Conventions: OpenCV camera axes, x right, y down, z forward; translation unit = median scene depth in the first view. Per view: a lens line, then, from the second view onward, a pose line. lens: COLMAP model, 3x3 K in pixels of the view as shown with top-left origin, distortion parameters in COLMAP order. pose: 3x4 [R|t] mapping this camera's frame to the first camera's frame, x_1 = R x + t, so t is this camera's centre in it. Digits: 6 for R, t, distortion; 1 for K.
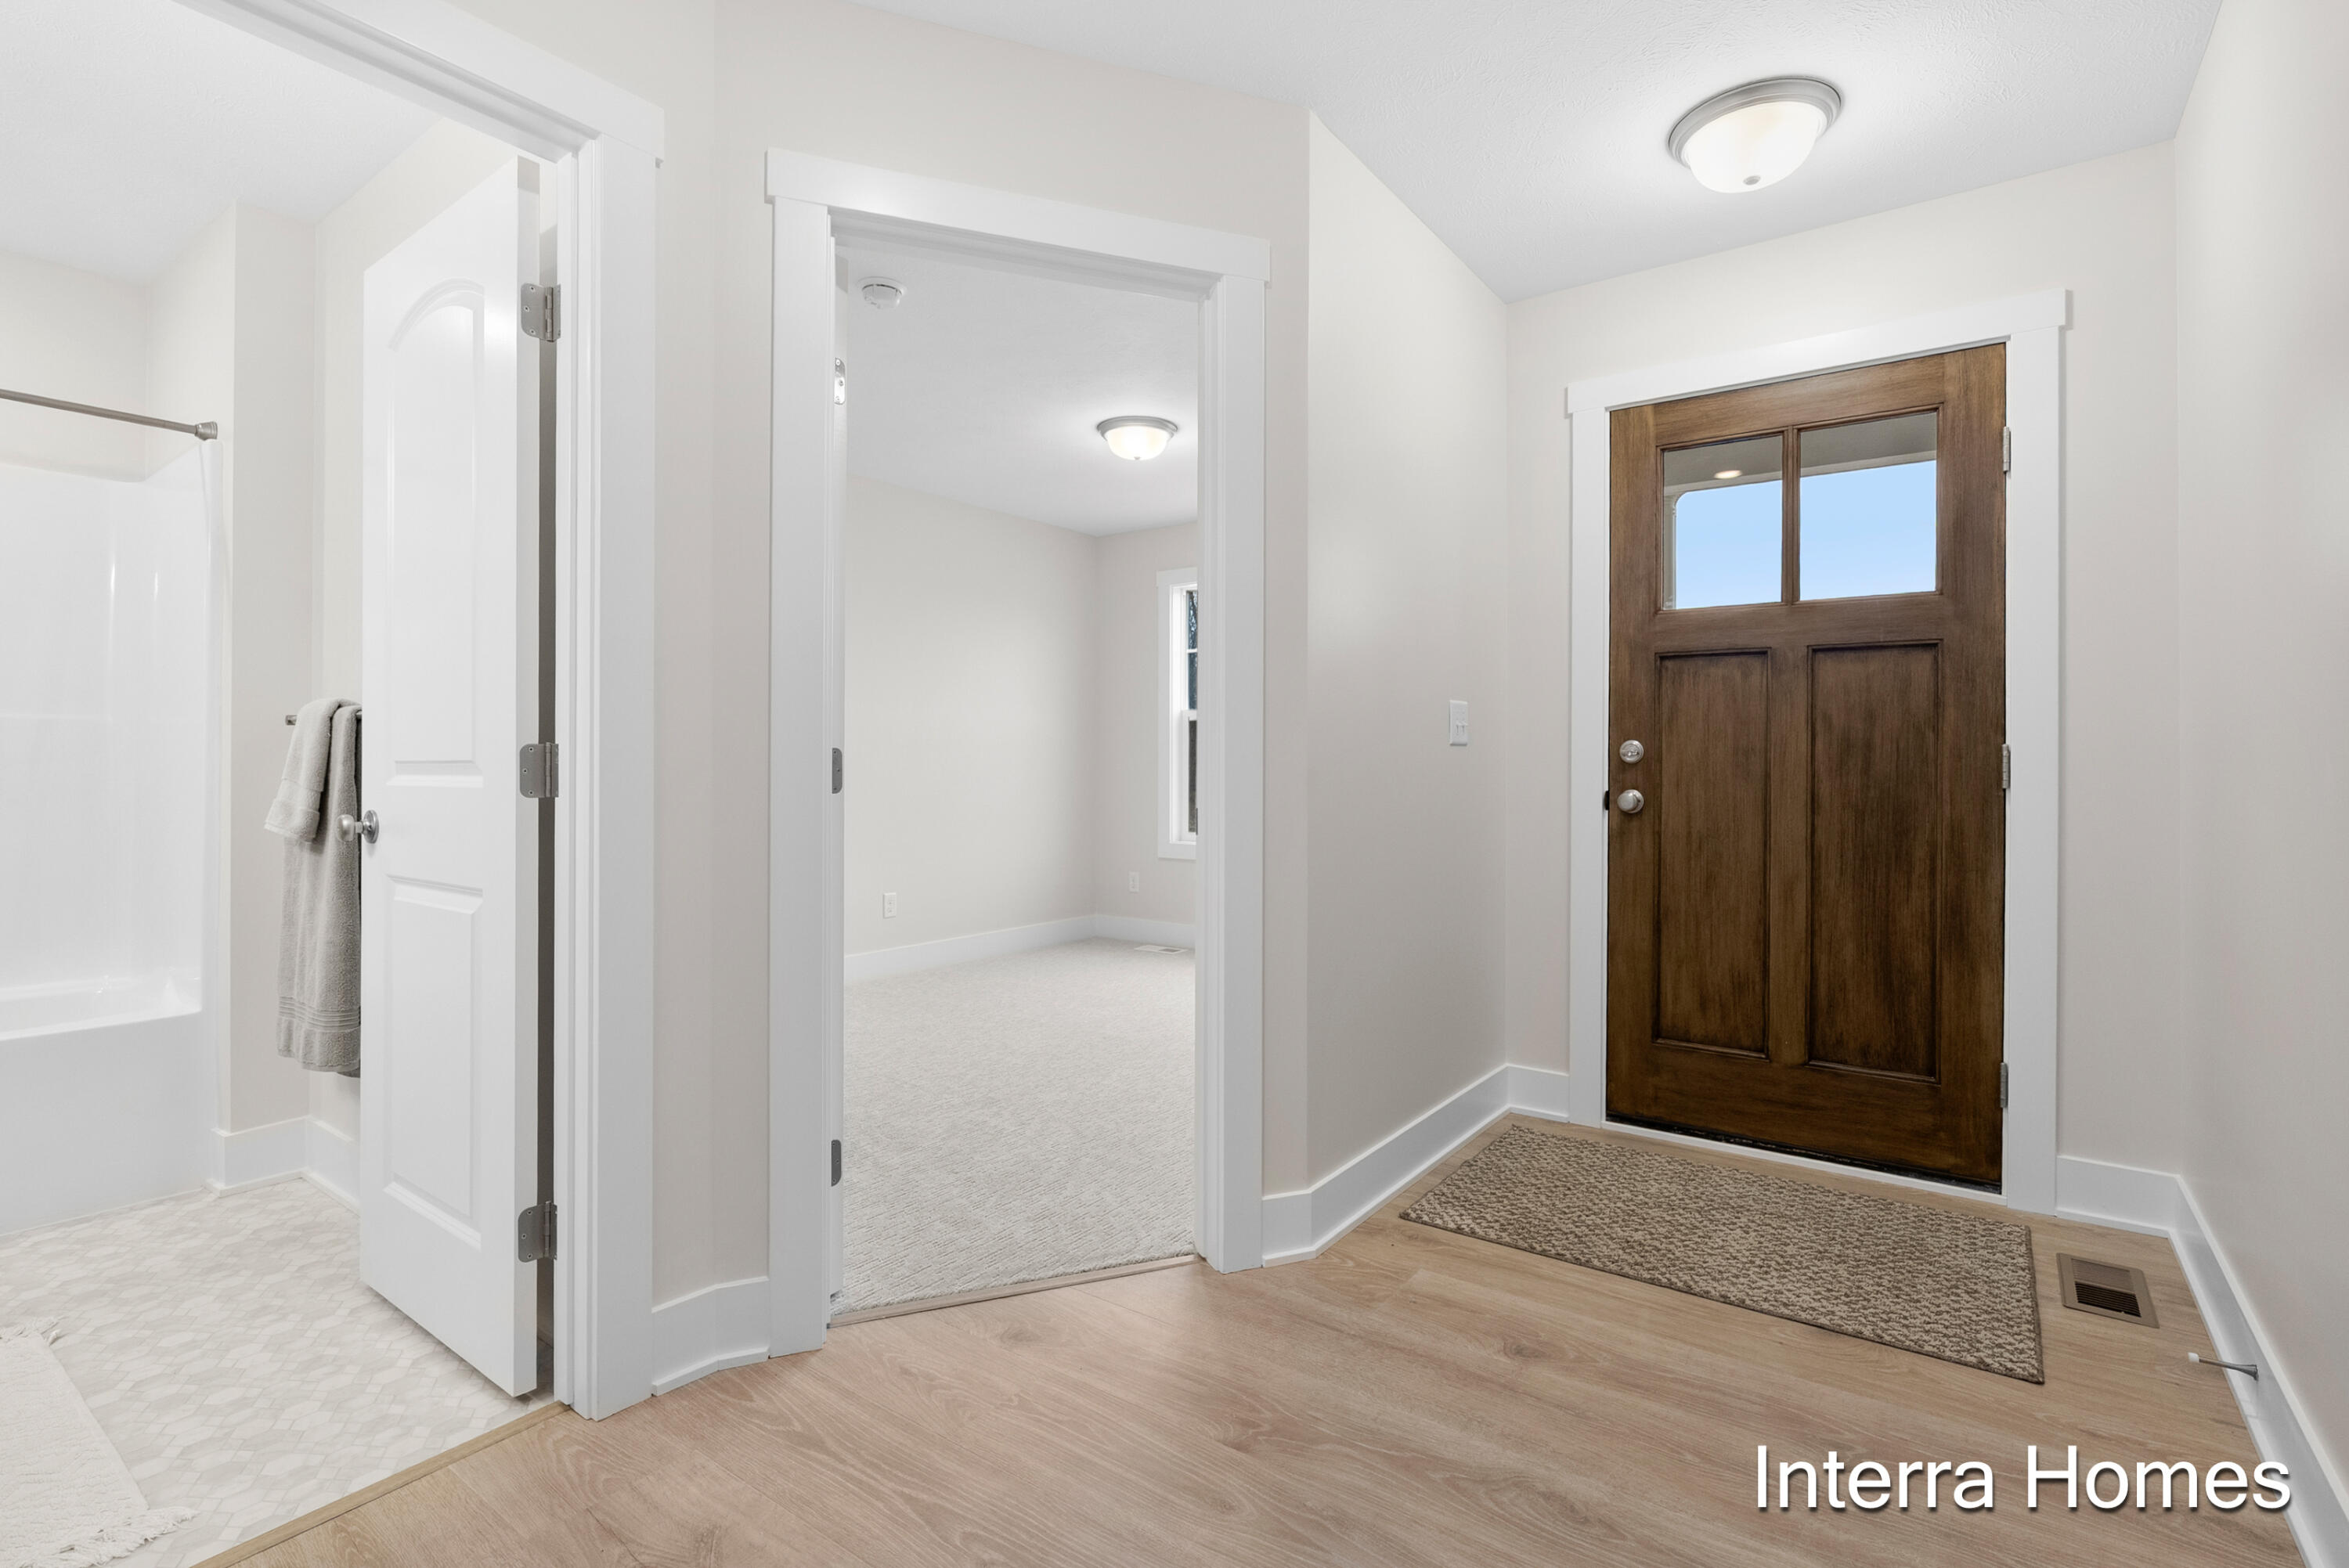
lens RADIAL K [[1074.7, 0, 1165.8], [0, 1074.7, 773.1], [0, 0, 1]] dist [-0.005115, 0.000227]
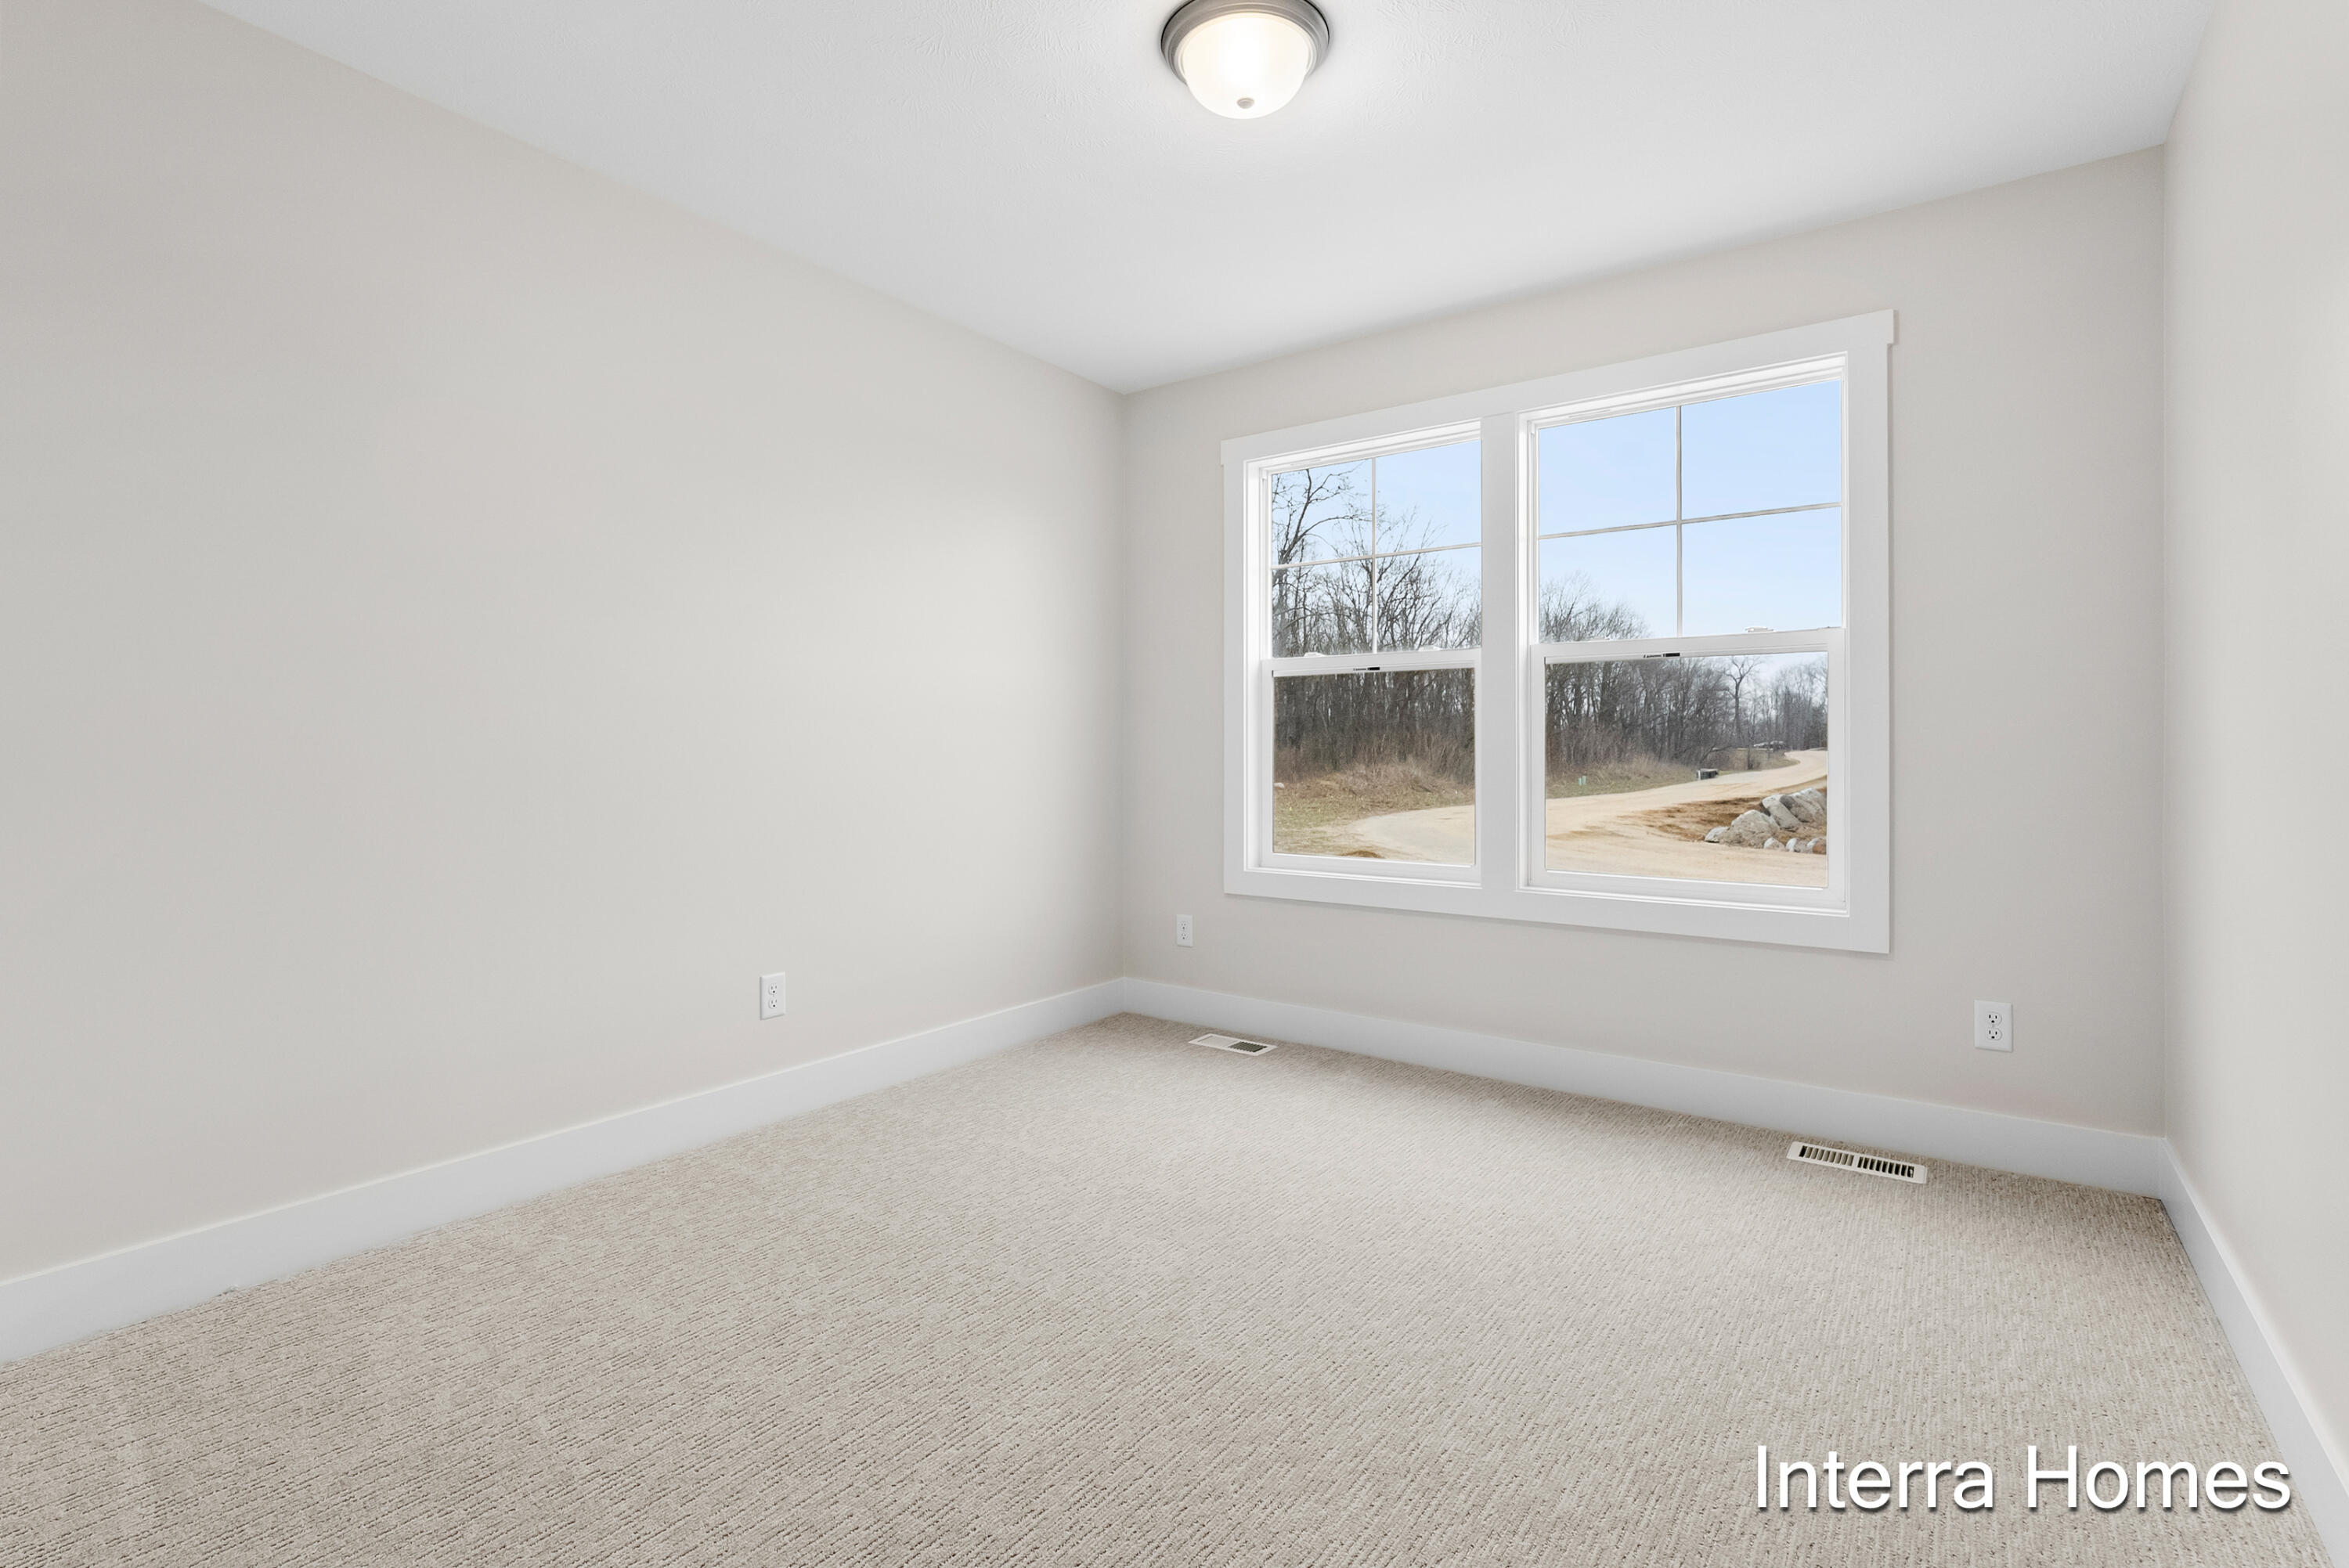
lens RADIAL K [[1074.7, 0, 1178.8], [0, 1074.7, 768.5], [0, 0, 1]] dist [-0.005115, 0.000227]
pose [[0.999935, 0.001118, -0.011327, -0.028930], [-0.001000, 0.999945, 0.010430, -0.001003], [0.011338, -0.010418, 0.999881, 0.402155]]
